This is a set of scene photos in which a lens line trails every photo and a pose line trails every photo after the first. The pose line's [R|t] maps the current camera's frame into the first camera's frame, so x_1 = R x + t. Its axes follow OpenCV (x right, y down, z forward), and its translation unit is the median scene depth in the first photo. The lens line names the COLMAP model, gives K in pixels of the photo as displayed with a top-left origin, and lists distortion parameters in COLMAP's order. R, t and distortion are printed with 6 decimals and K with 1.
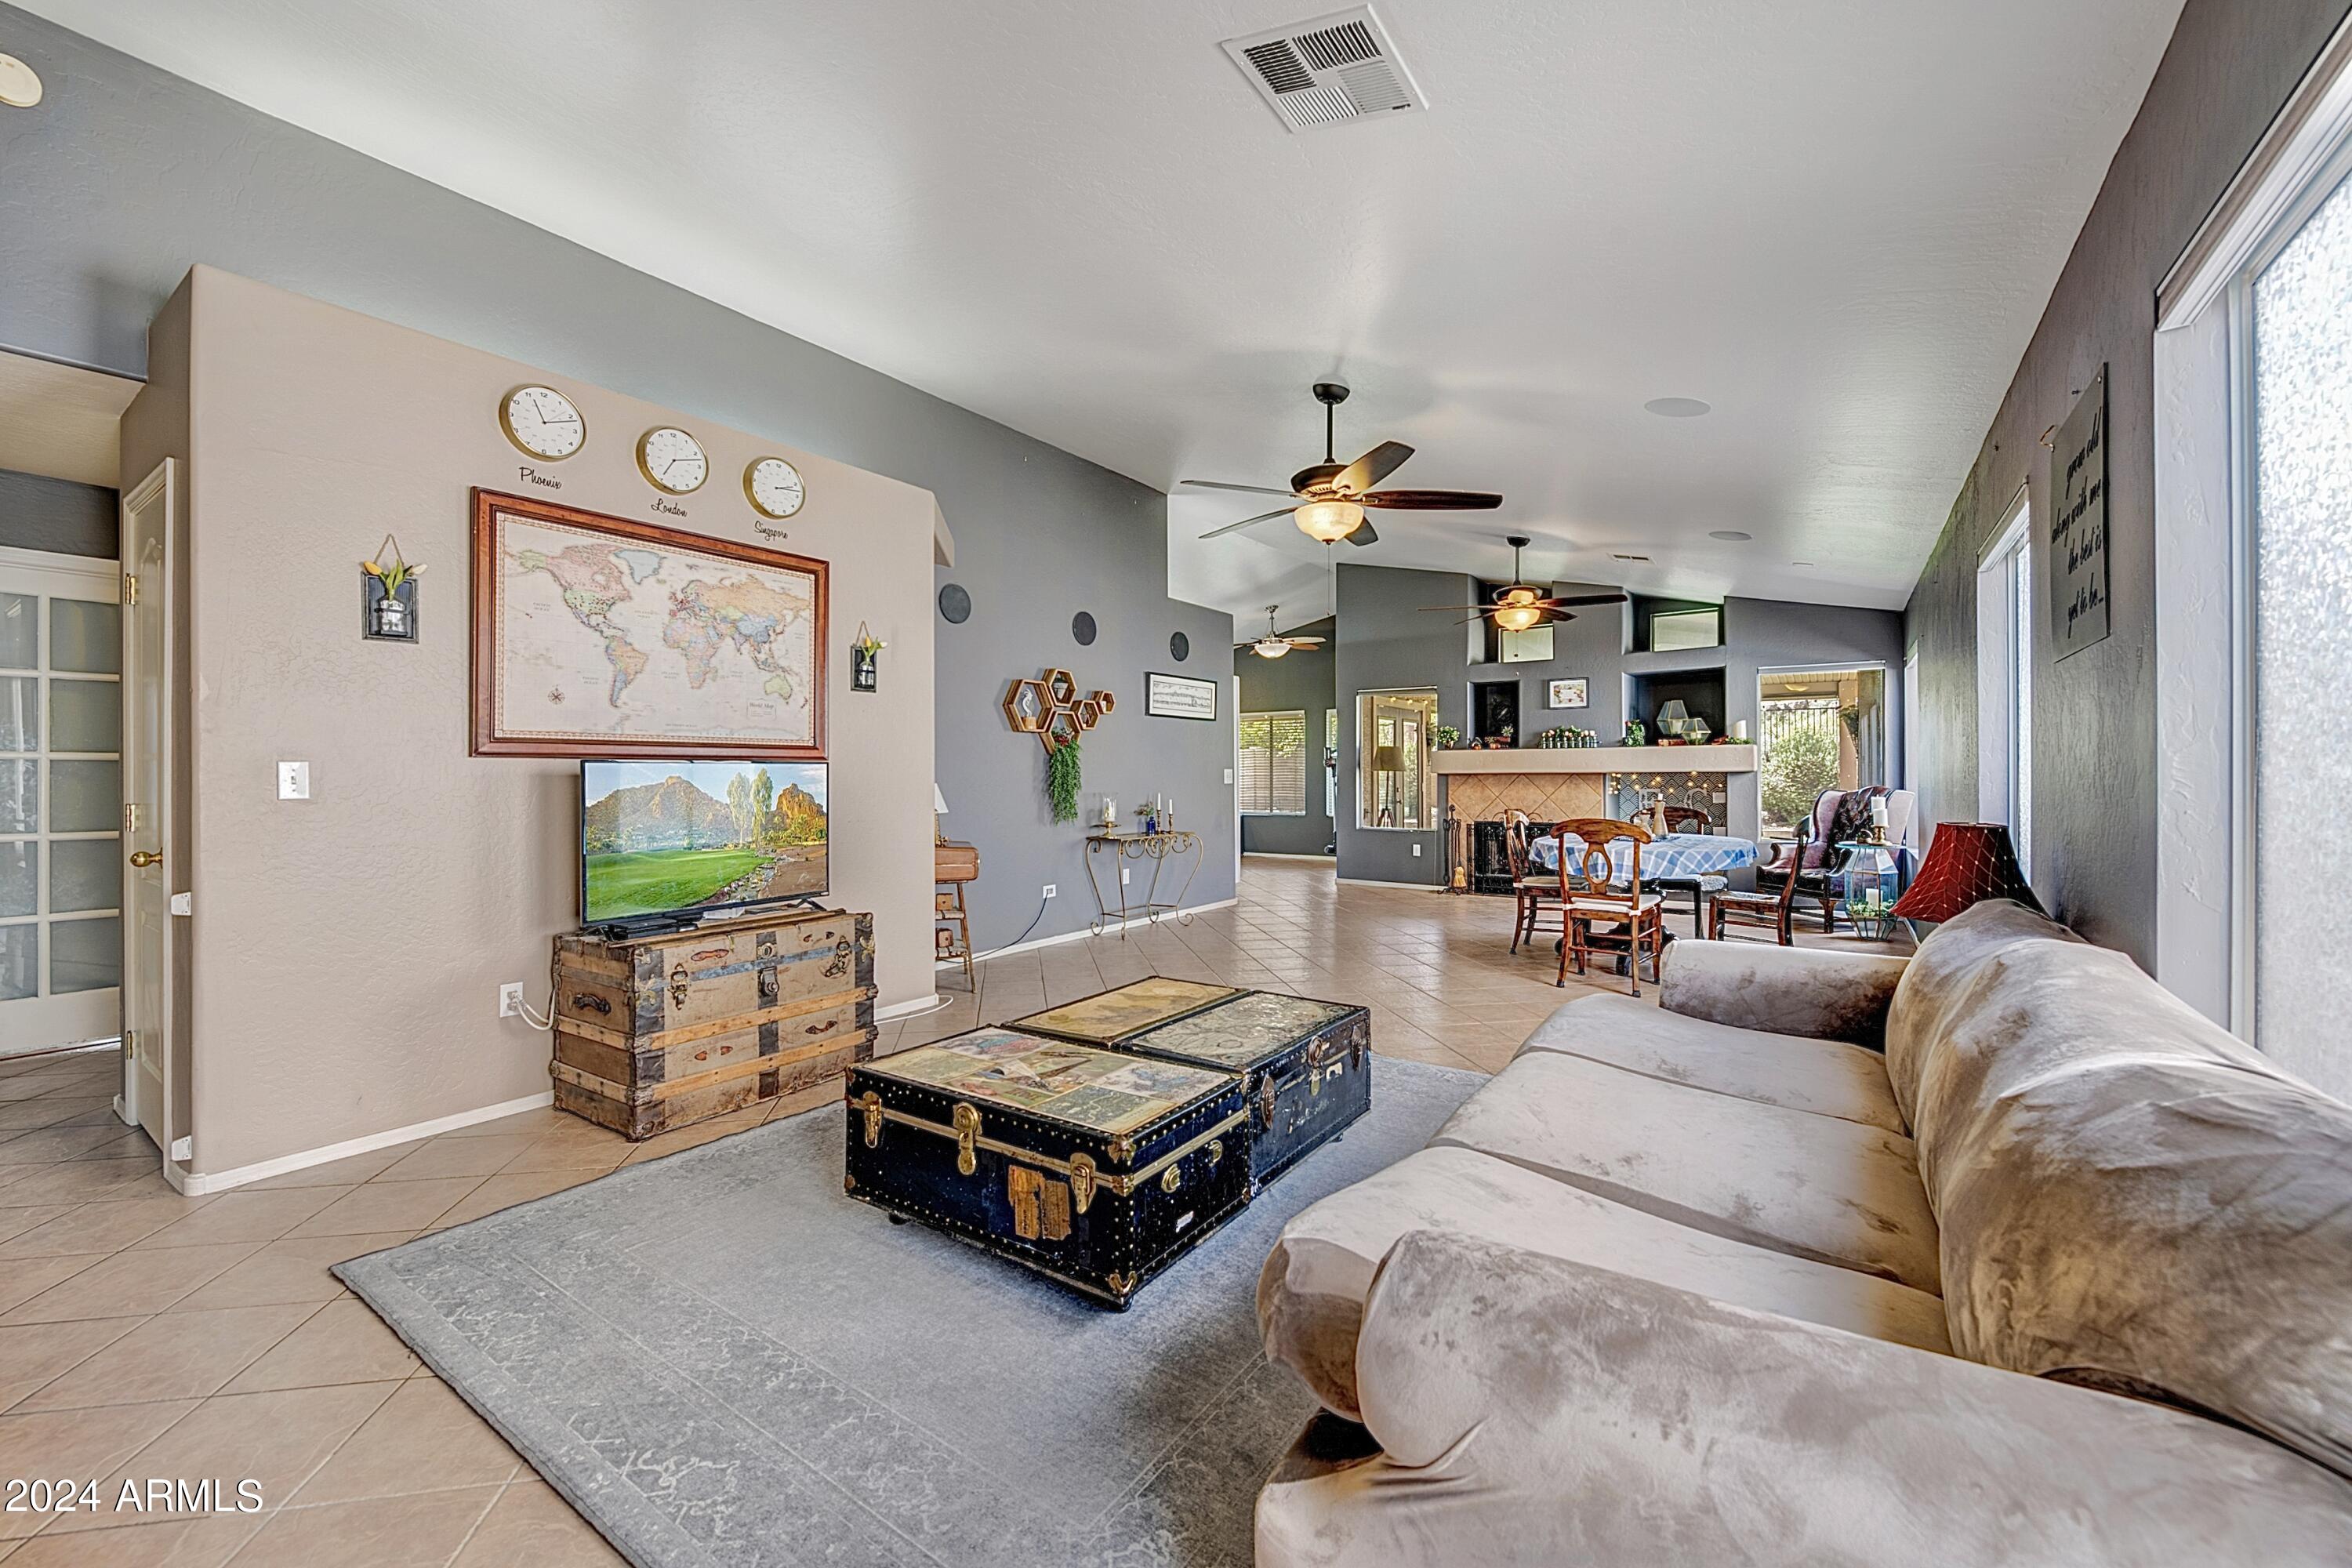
lens RADIAL K [[949.8, 0, 1176.0], [0, 949.8, 784.0], [0, 0, 1]] dist [0.000054, -0.000008]
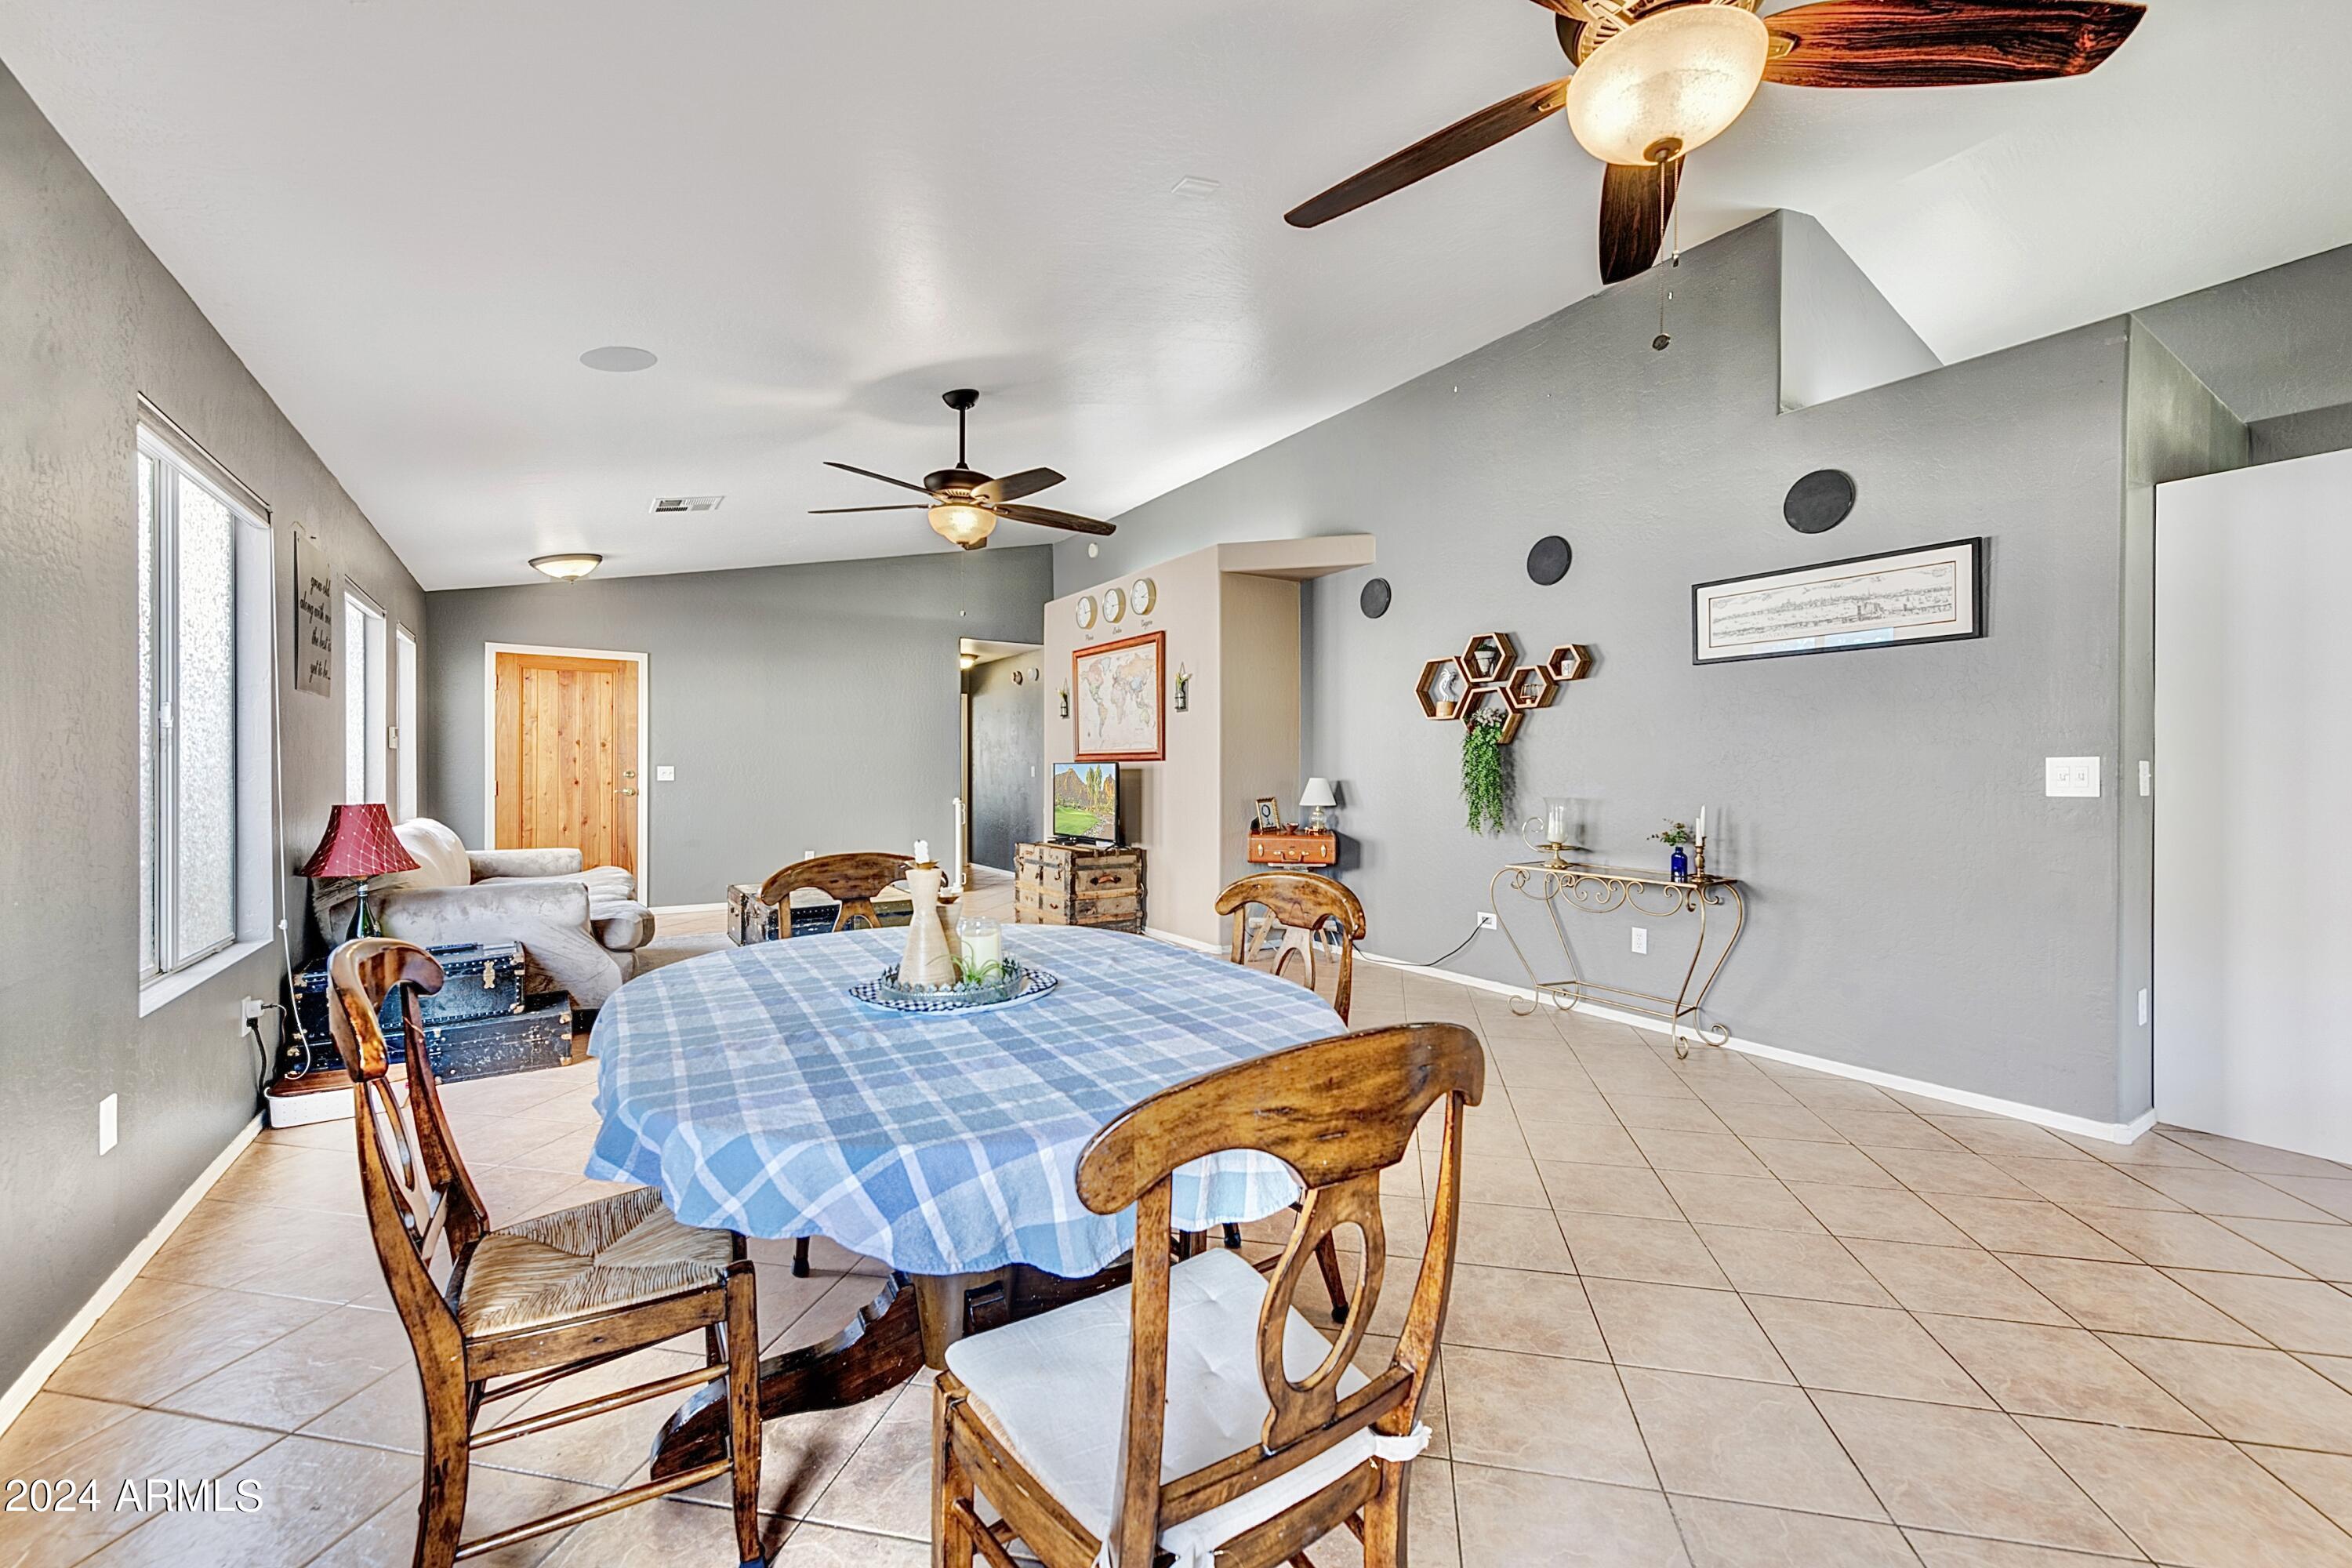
lens RADIAL K [[949.8, 0, 1176.0], [0, 949.8, 784.0], [0, 0, 1]] dist [0.000054, -0.000008]
pose [[-0.386901, 0.013671, -0.922020, 1.094833], [-0.011418, 0.999742, 0.019615, -0.018420], [0.922050, 0.018117, -0.386646, 1.710122]]
